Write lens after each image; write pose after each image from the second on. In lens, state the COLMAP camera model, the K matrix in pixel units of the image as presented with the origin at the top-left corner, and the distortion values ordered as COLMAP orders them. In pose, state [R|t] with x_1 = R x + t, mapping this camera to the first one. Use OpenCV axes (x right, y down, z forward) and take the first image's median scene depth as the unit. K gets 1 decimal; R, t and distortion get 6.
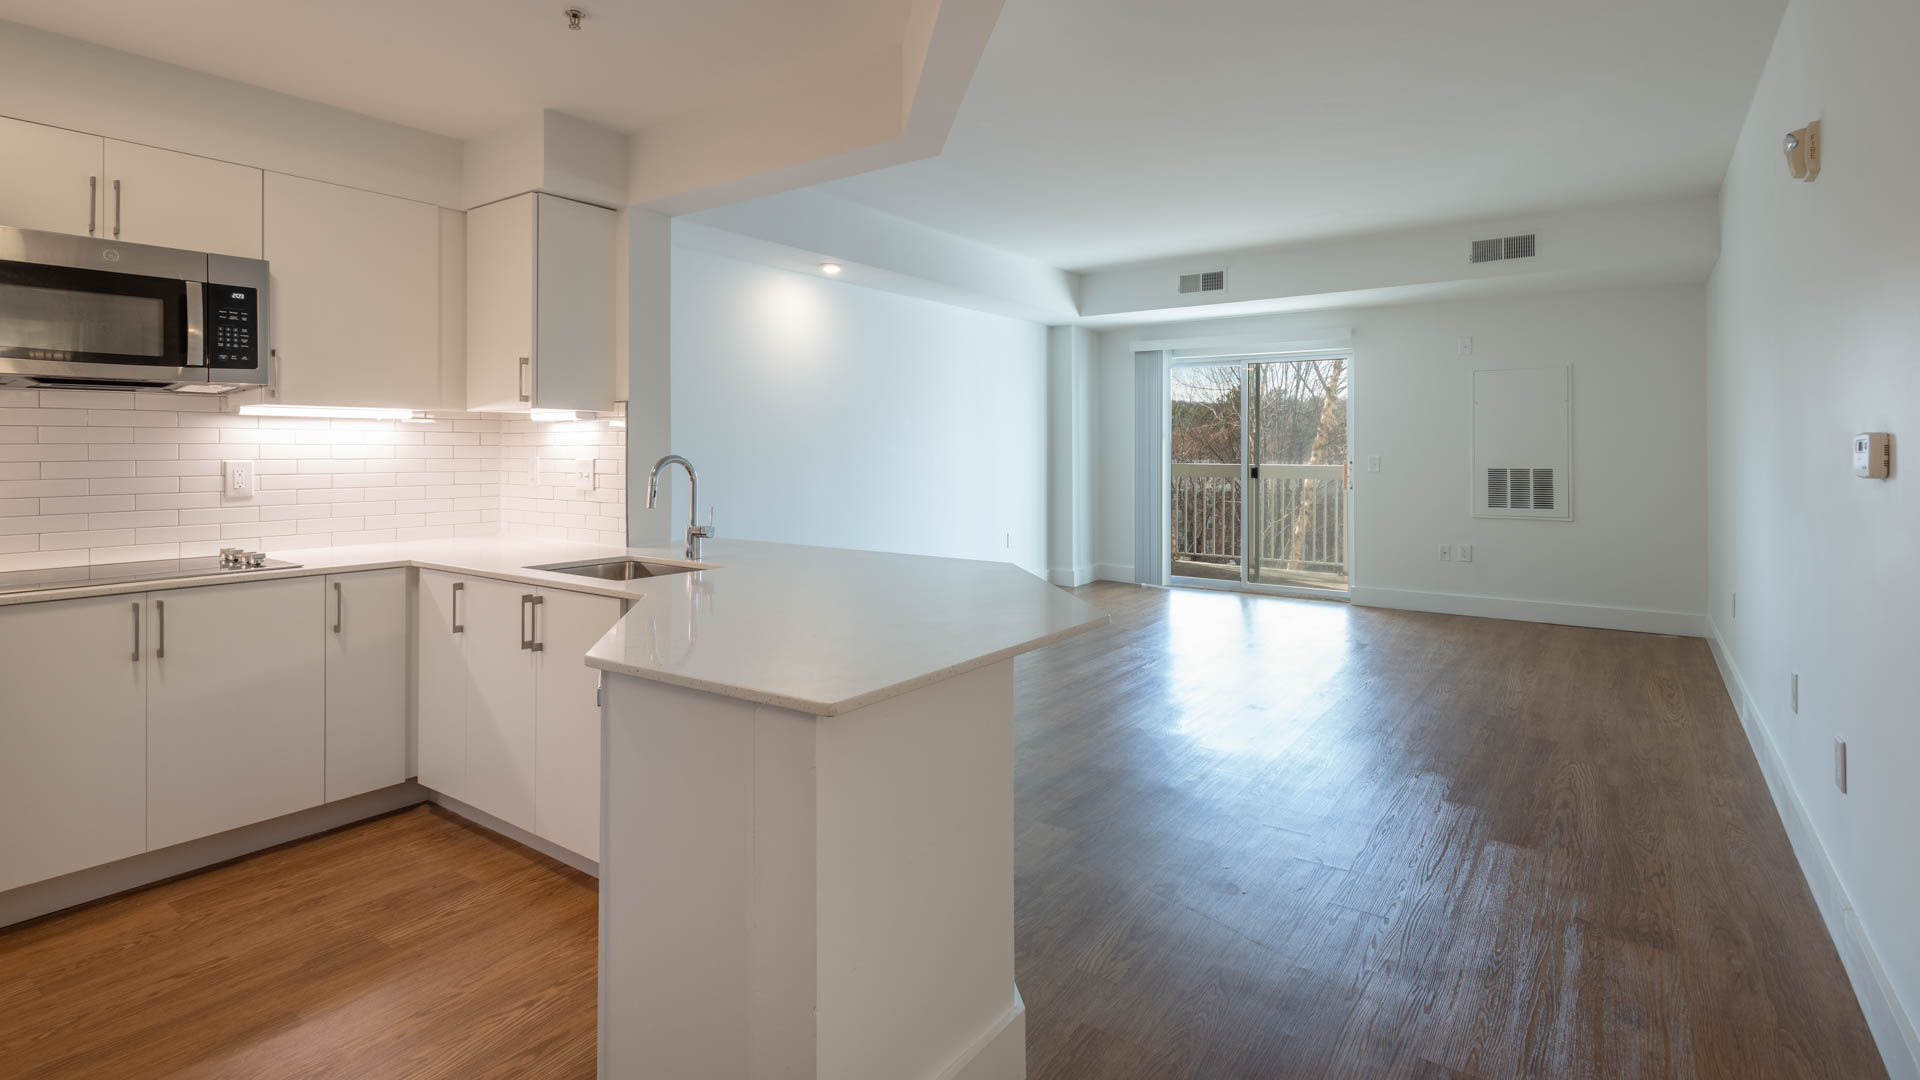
lens RADIAL K [[929.5, 0, 958.8], [0, 929.5, 457.7], [0, 0, 1]] dist [0.003268, 0.000232]
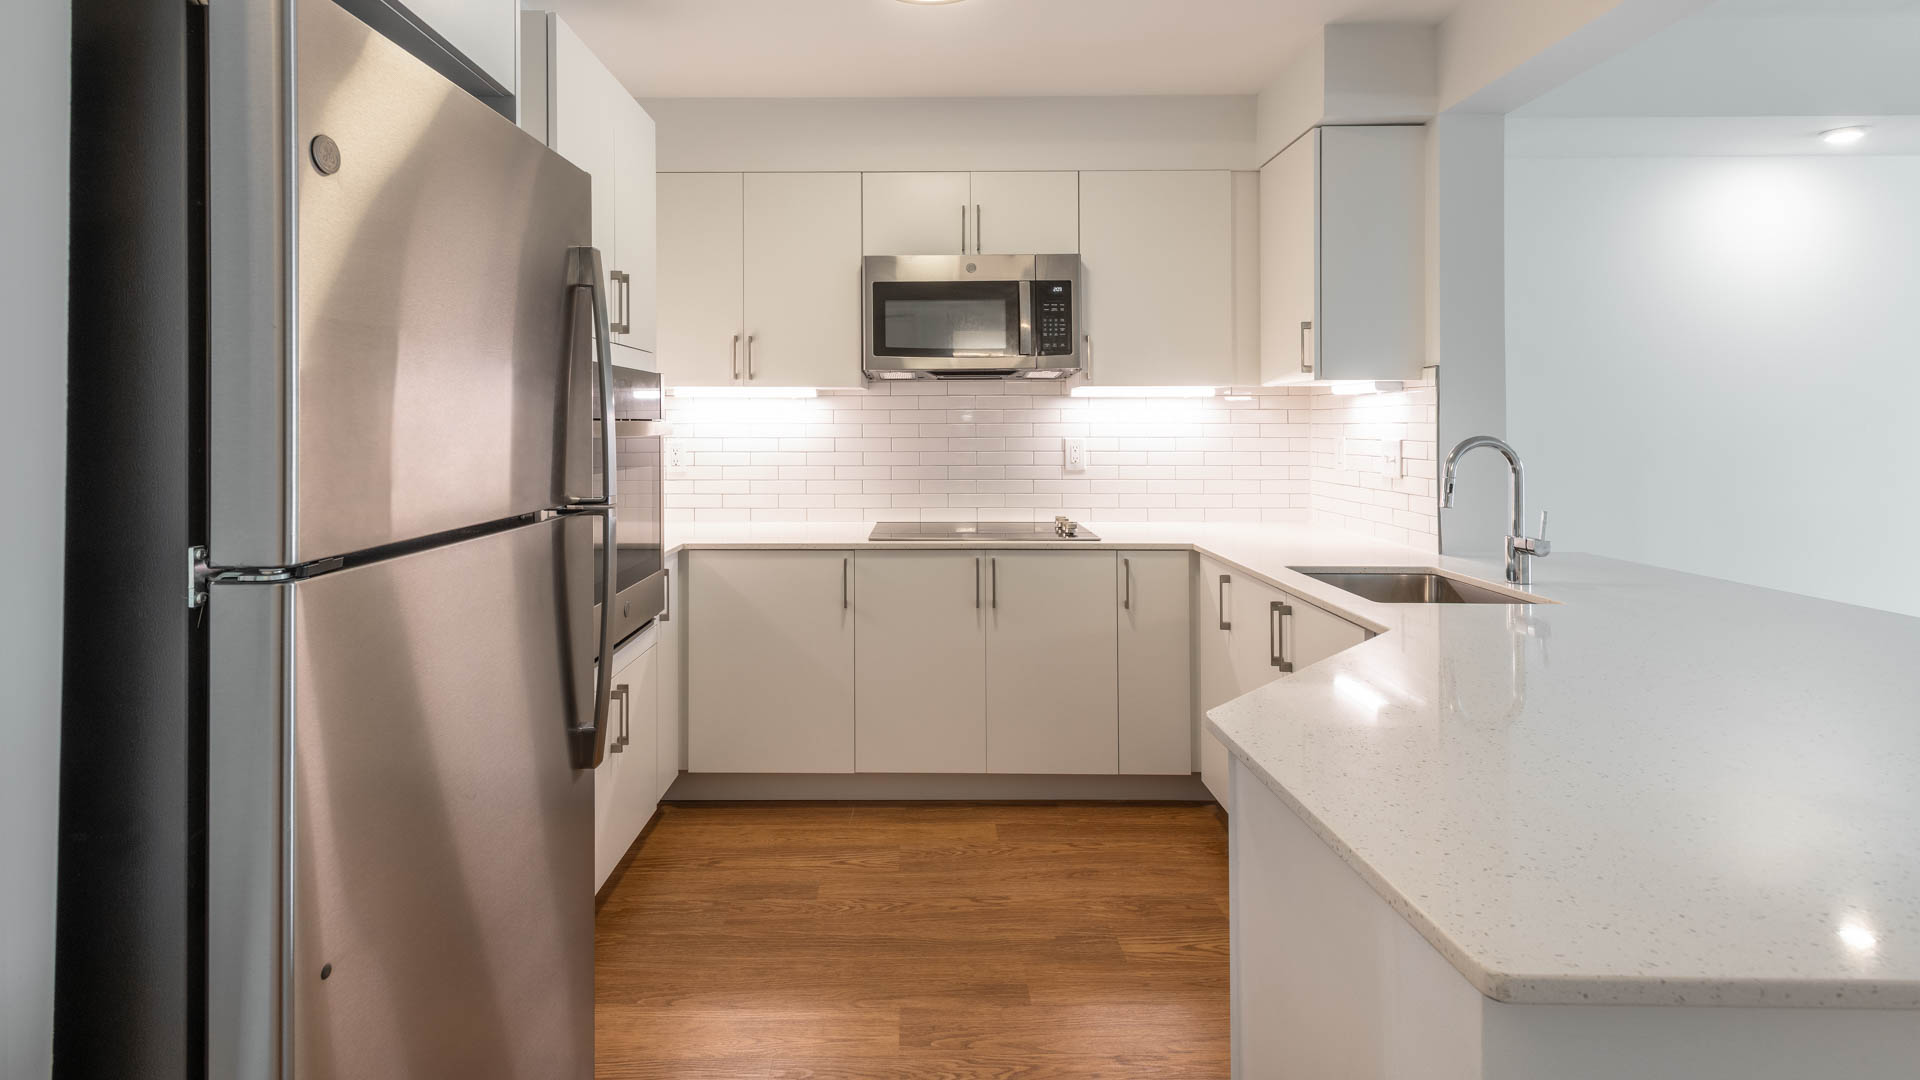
lens RADIAL K [[929.9, 0, 932.2], [0, 929.9, 417.4], [0, 0, 1]] dist [0.009387, 0.000277]
pose [[0.574045, -0.009696, -0.818766, 0.043540], [-0.005994, 0.999853, -0.016044, -0.002907], [0.818802, 0.014117, 0.573903, 0.241824]]
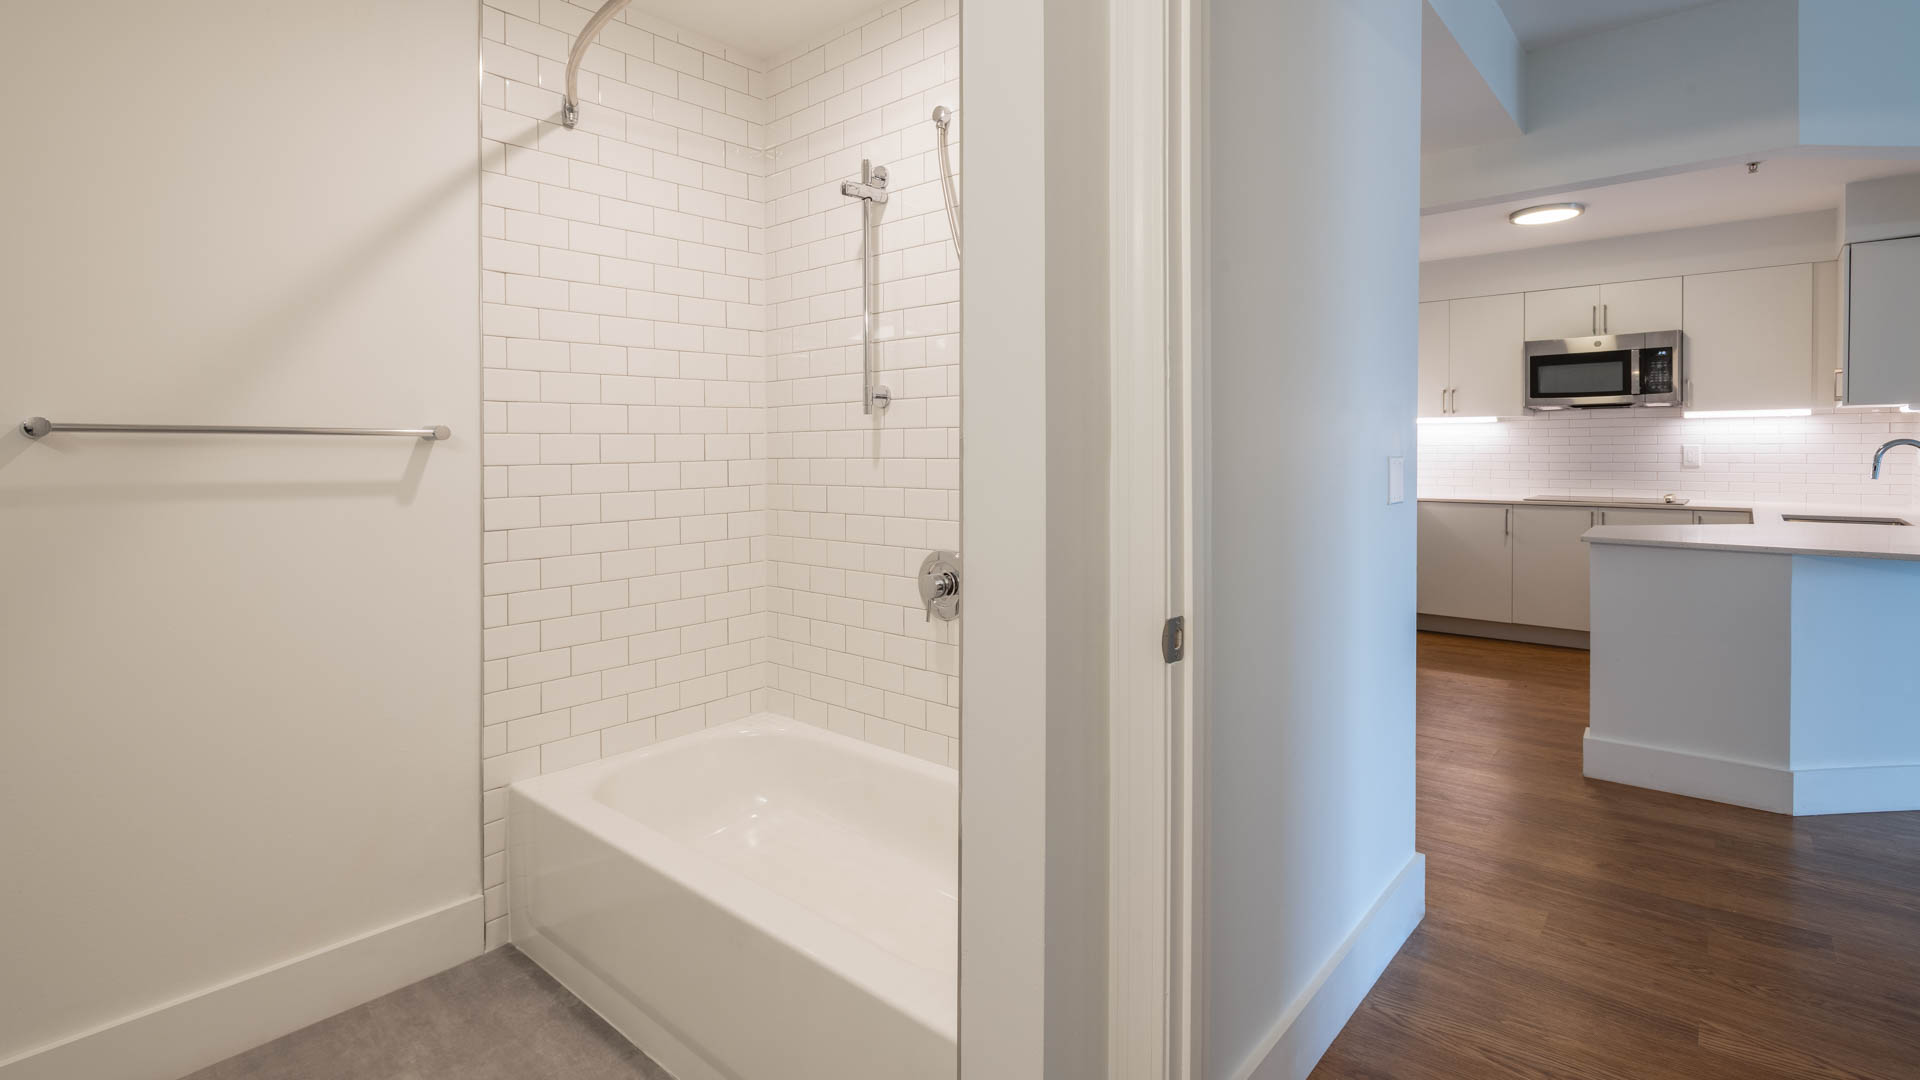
lens RADIAL K [[929.5, 0, 958.8], [0, 929.5, 457.7], [0, 0, 1]] dist [0.003268, 0.000232]
pose [[-0.108071, 0.009619, -0.994097, 1.144718], [-0.004884, 0.999936, 0.010206, 0.016796], [0.994131, 0.005958, -0.108017, -0.152090]]
